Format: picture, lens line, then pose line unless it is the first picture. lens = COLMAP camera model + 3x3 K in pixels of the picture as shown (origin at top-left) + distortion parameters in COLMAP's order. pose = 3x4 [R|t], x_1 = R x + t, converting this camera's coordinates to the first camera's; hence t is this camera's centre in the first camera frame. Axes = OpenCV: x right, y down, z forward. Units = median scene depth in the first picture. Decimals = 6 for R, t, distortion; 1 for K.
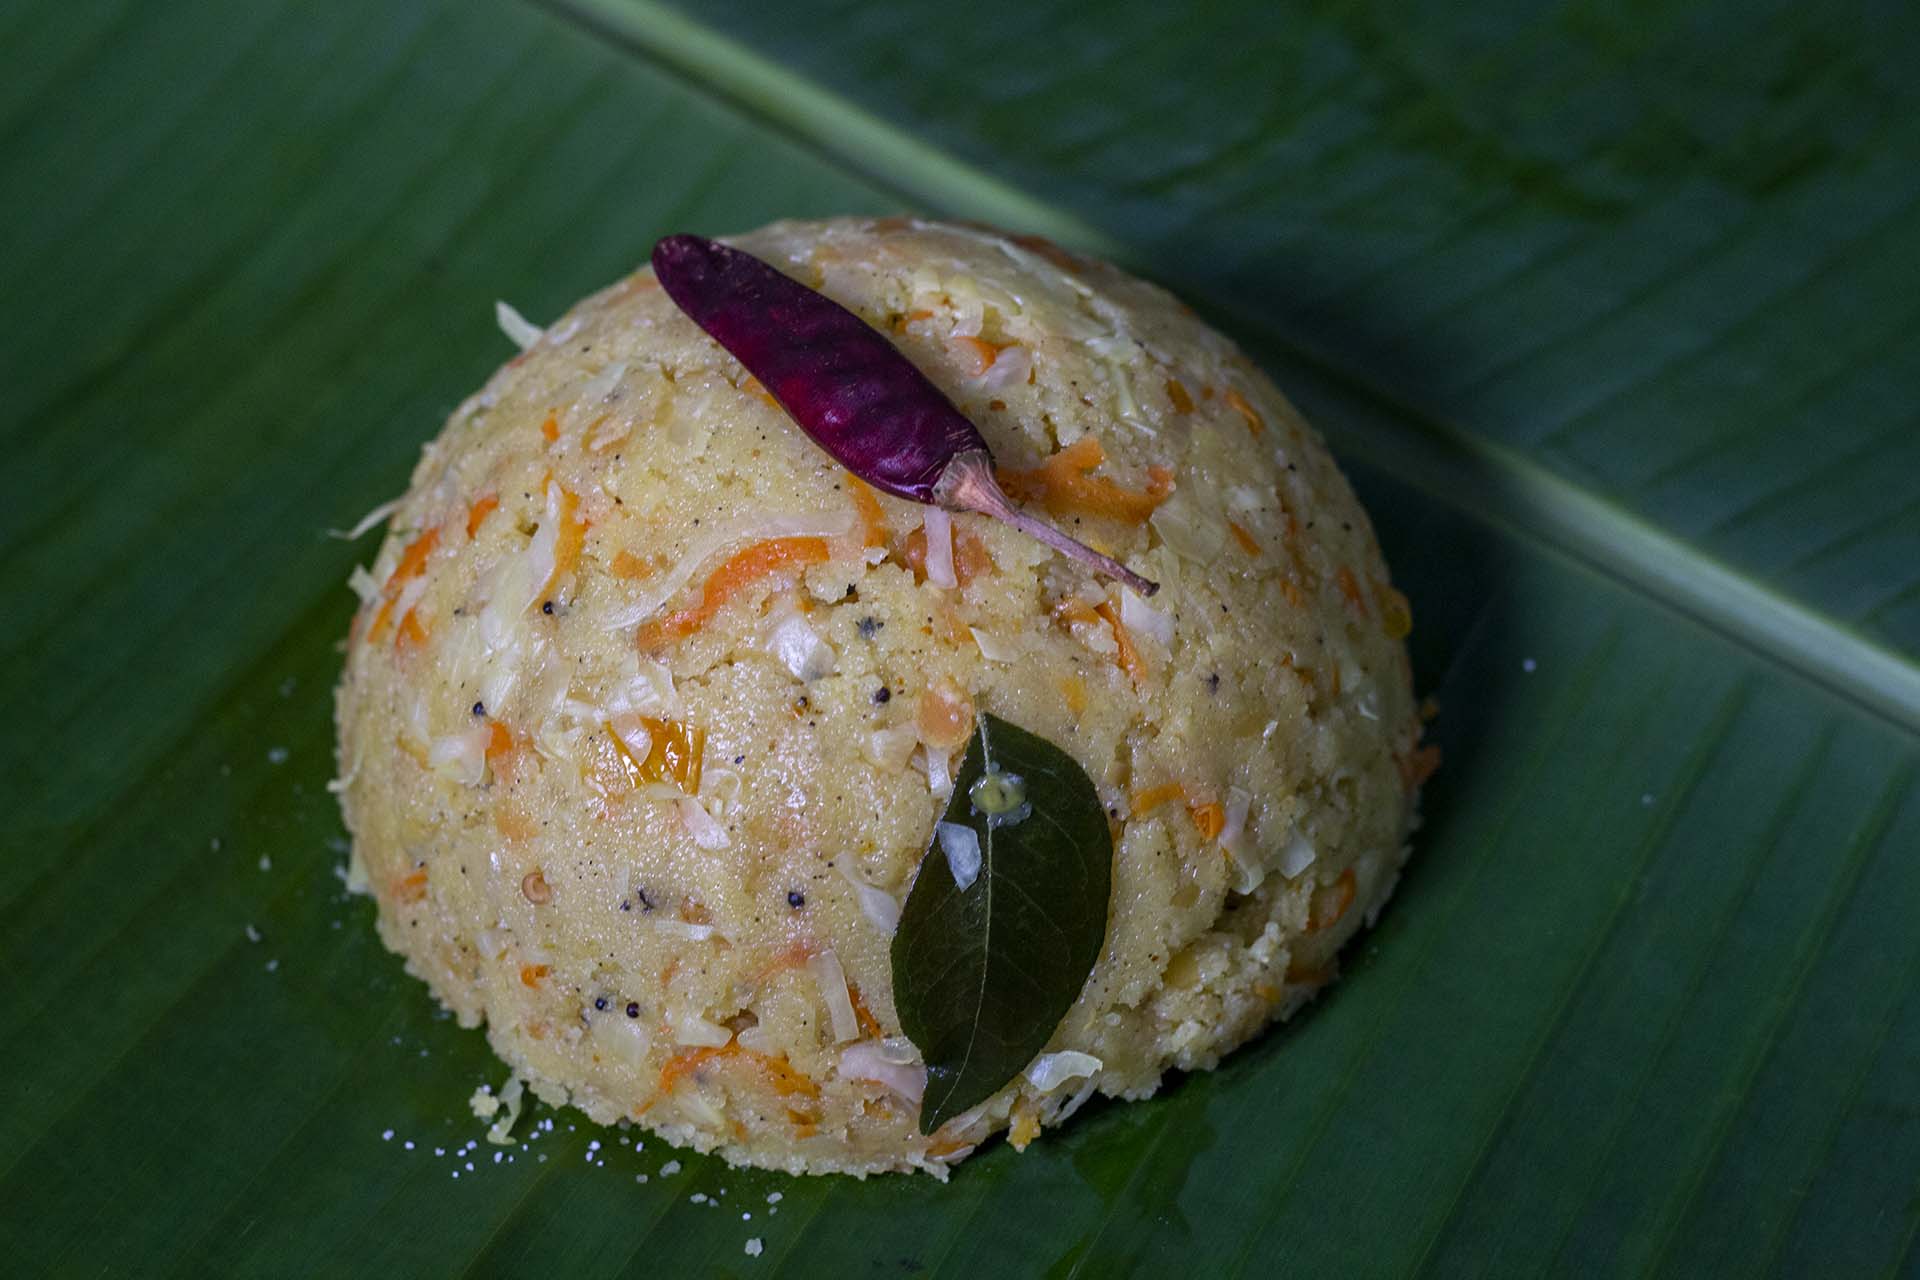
lens RADIAL K [[4829.2, 0, 956.7], [0, 4829.2, 637.0], [0, 0, 1]] dist [-0.054374, 0.000000]
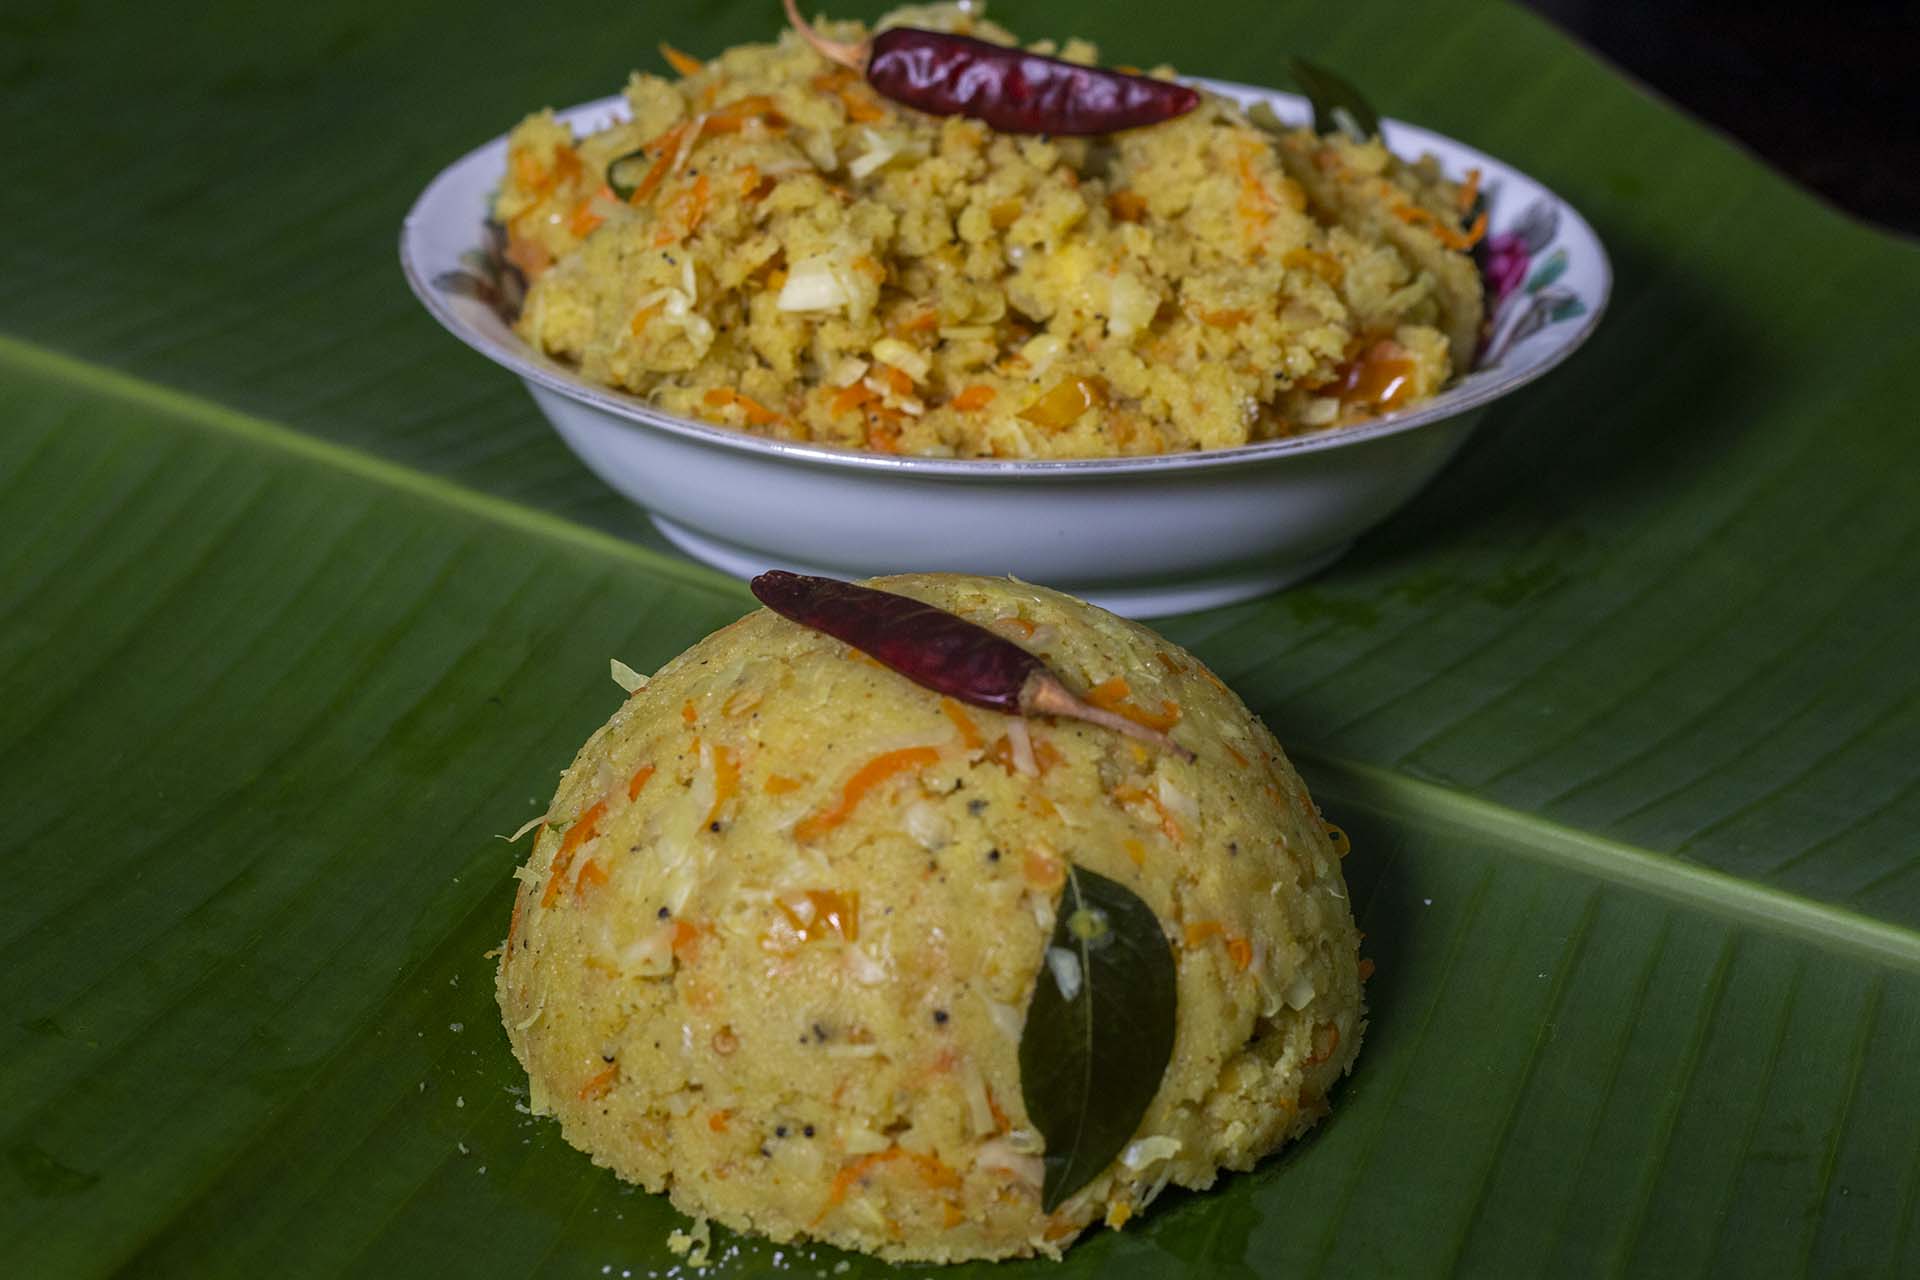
lens RADIAL K [[4829.2, 0, 962.8], [0, 4829.2, 642.1], [0, 0, 1]] dist [-0.054374, 0.000000]
pose [[0.987038, -0.056207, 0.150324, -0.207253], [0.093820, 0.962029, -0.256317, 0.277790], [-0.130209, 0.267098, 0.954832, -0.238589]]
